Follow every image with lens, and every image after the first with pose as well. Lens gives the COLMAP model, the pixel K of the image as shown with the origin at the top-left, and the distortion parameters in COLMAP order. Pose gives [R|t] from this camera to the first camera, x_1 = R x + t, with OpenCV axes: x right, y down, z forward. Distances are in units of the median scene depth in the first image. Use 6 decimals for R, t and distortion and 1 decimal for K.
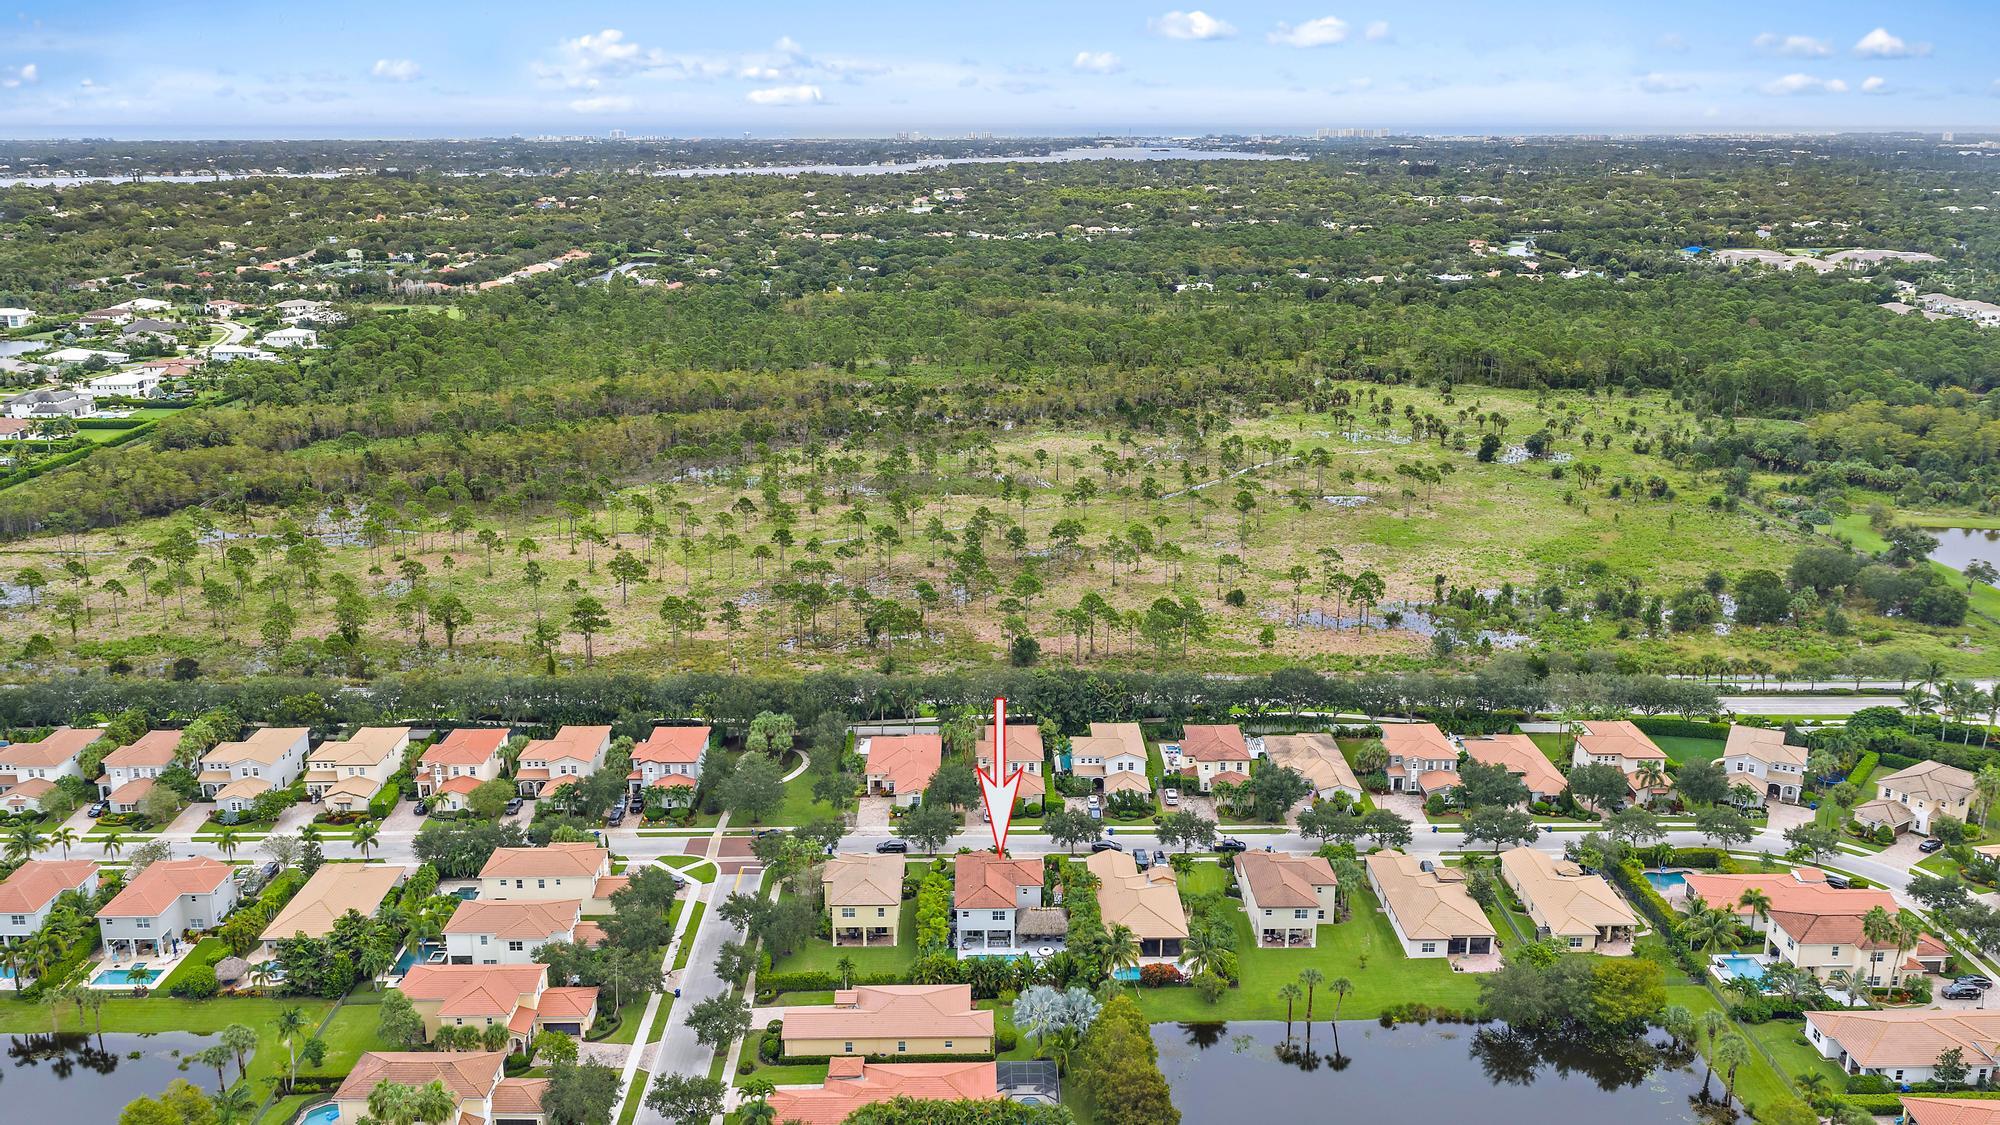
lens RADIAL K [[1684.1, 0, 1000.0], [0, 1684.1, 562.5], [0, 0, 1]] dist [0.037221, -0.070900]
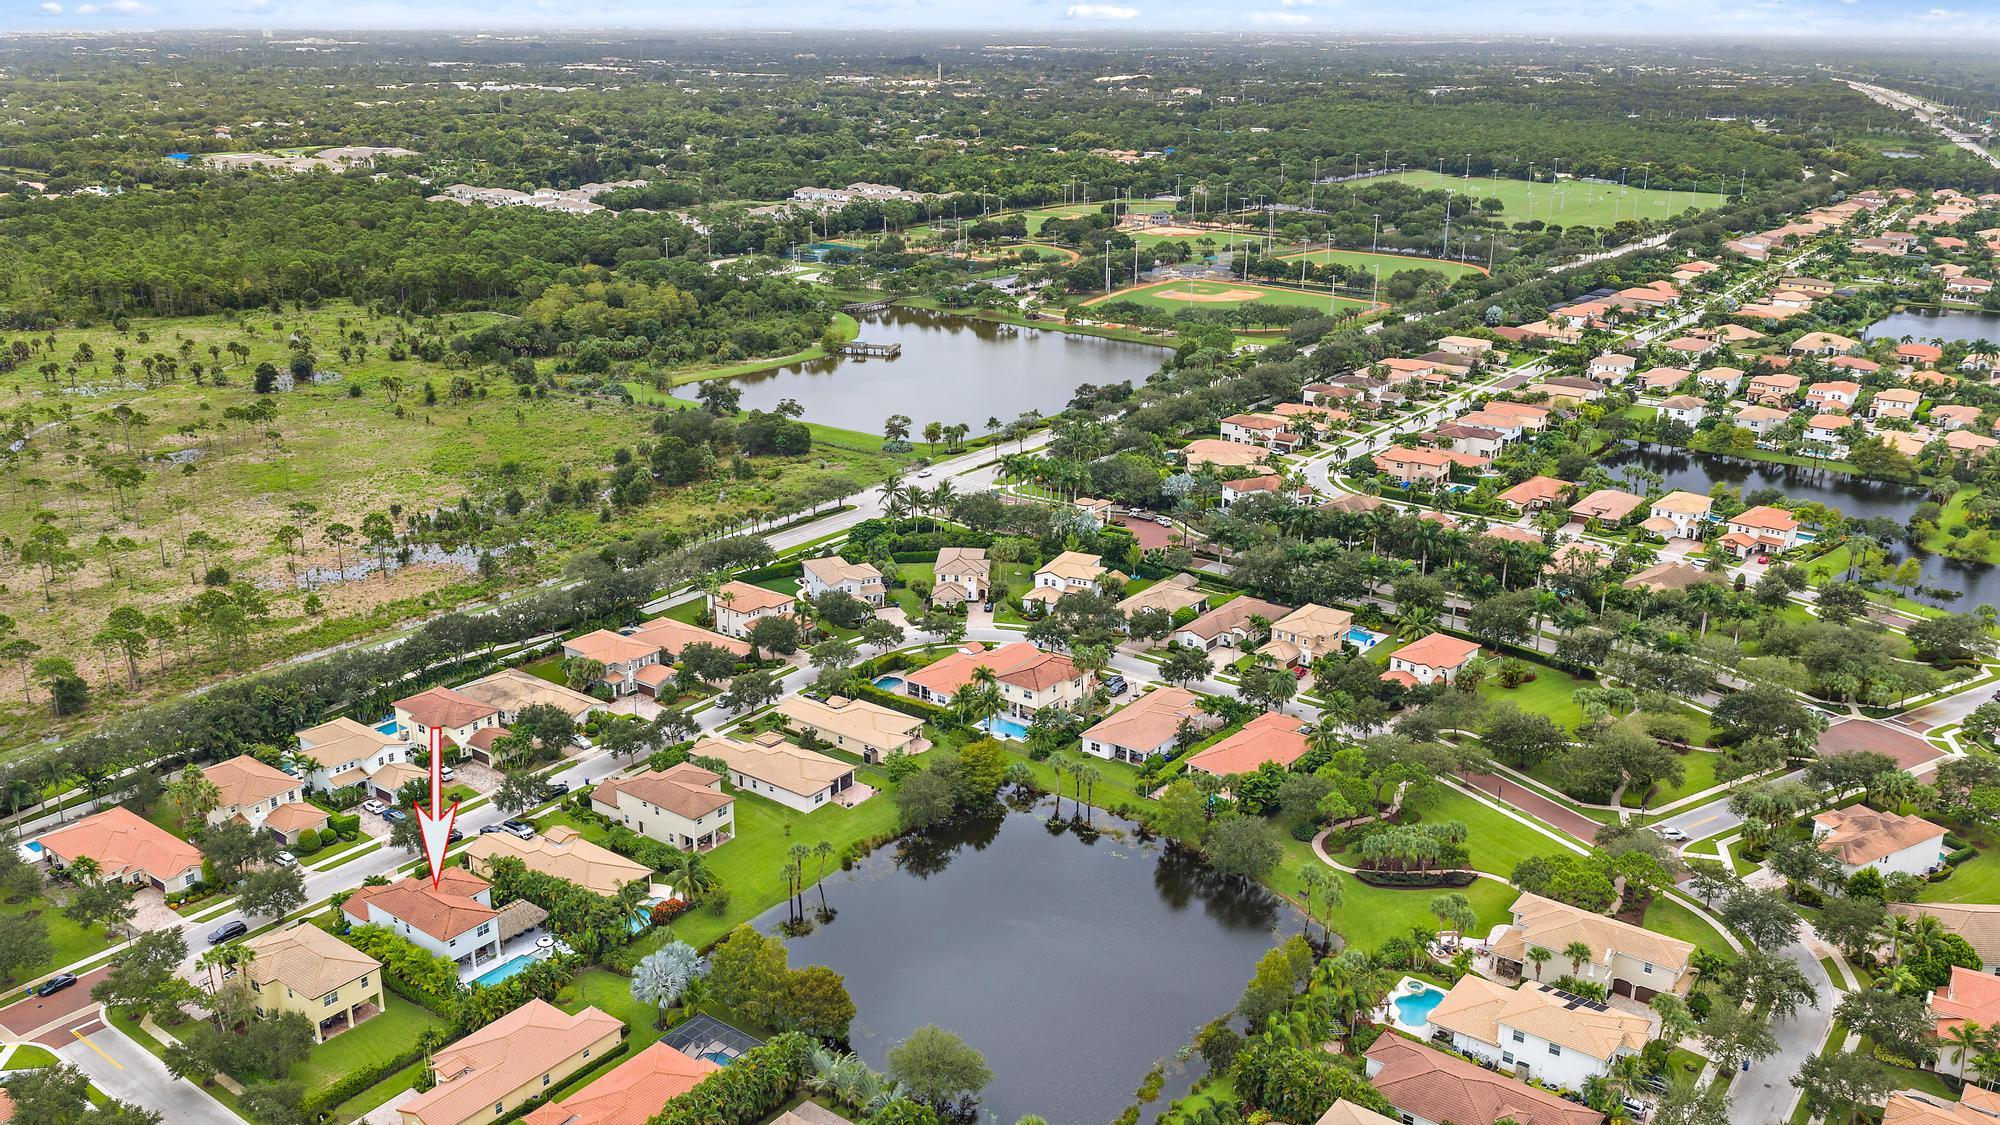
lens RADIAL K [[1649.1, 0, 1008.3], [0, 1649.1, 560.7], [0, 0, 1]] dist [0.029313, -0.050604]
pose [[0.609735, -0.241543, 0.754904, -0.378244], [0.193618, 0.968970, 0.153652, -0.058581], [-0.768593, 0.052476, 0.637582, 0.151759]]
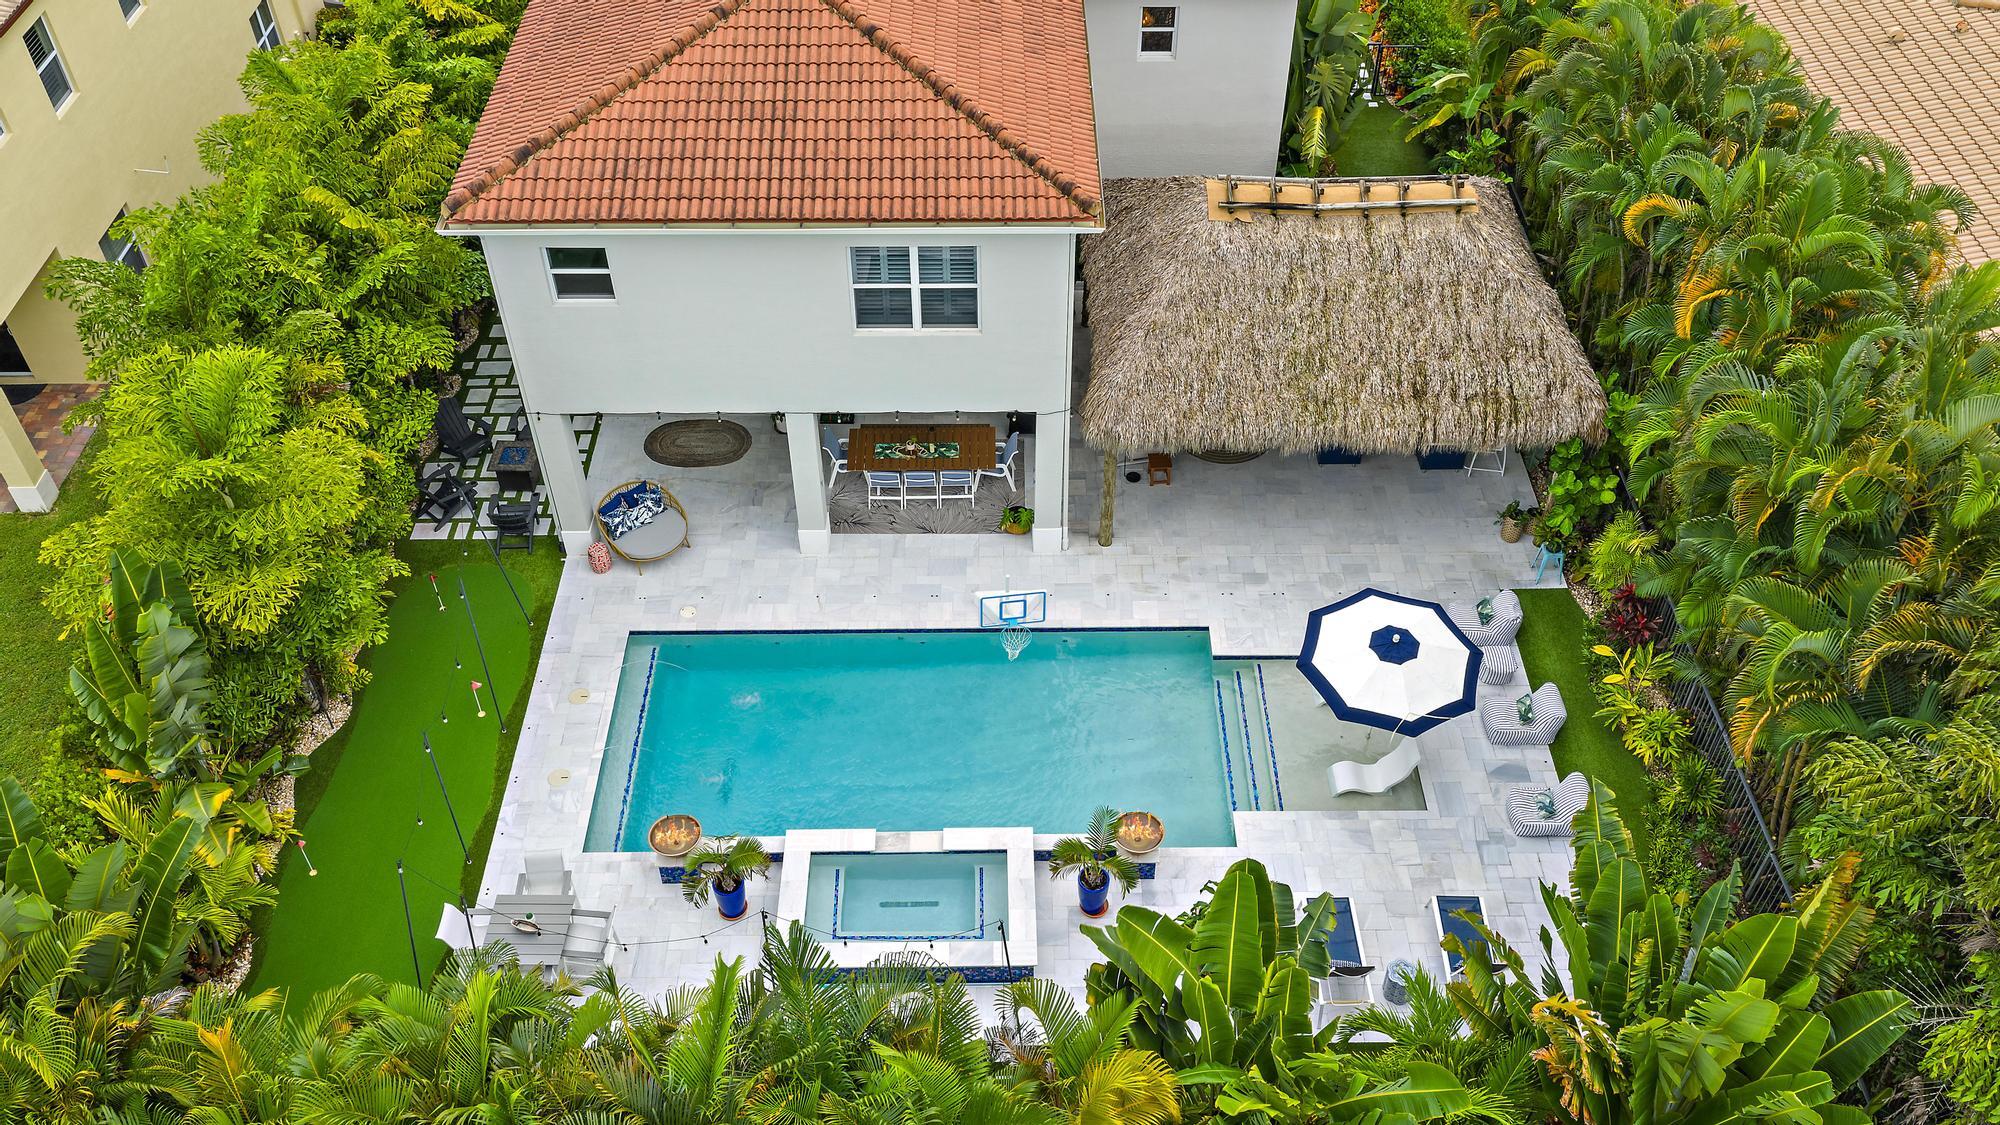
lens RADIAL K [[1649.1, 0, 1008.3], [0, 1649.1, 560.7], [0, 0, 1]] dist [0.029313, -0.050604]
pose [[0.999982, 0.004391, -0.004098, 0.004259], [-0.001736, 0.864464, 0.502693, 0.142333], [0.005750, -0.502676, 0.864456, 0.741089]]
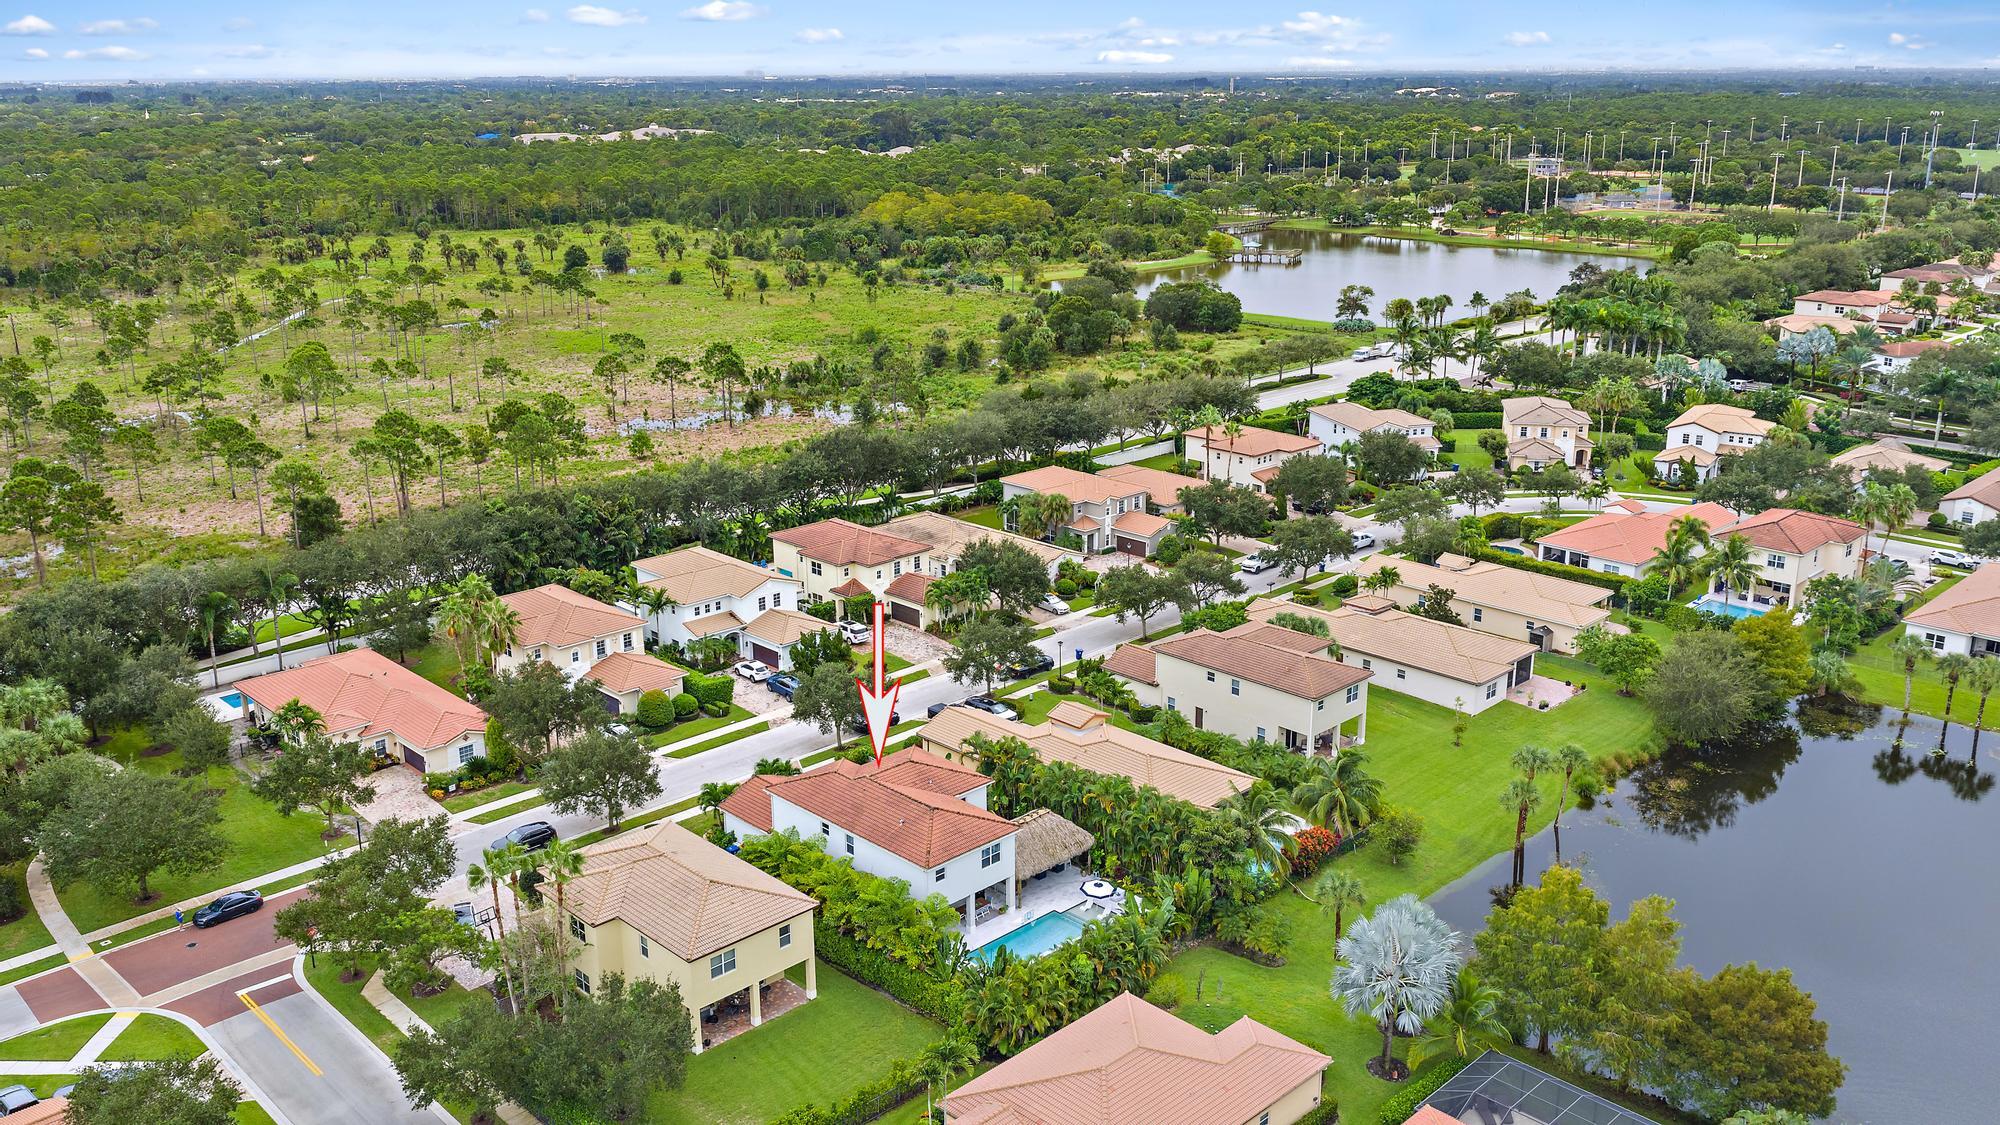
lens RADIAL K [[1649.1, 0, 1008.3], [0, 1649.1, 560.7], [0, 0, 1]] dist [0.029313, -0.050604]
pose [[0.723795, -0.200315, 0.660299, -0.238657], [0.181064, 0.978538, 0.098385, 0.066270], [-0.665836, 0.048346, 0.744530, 0.523024]]
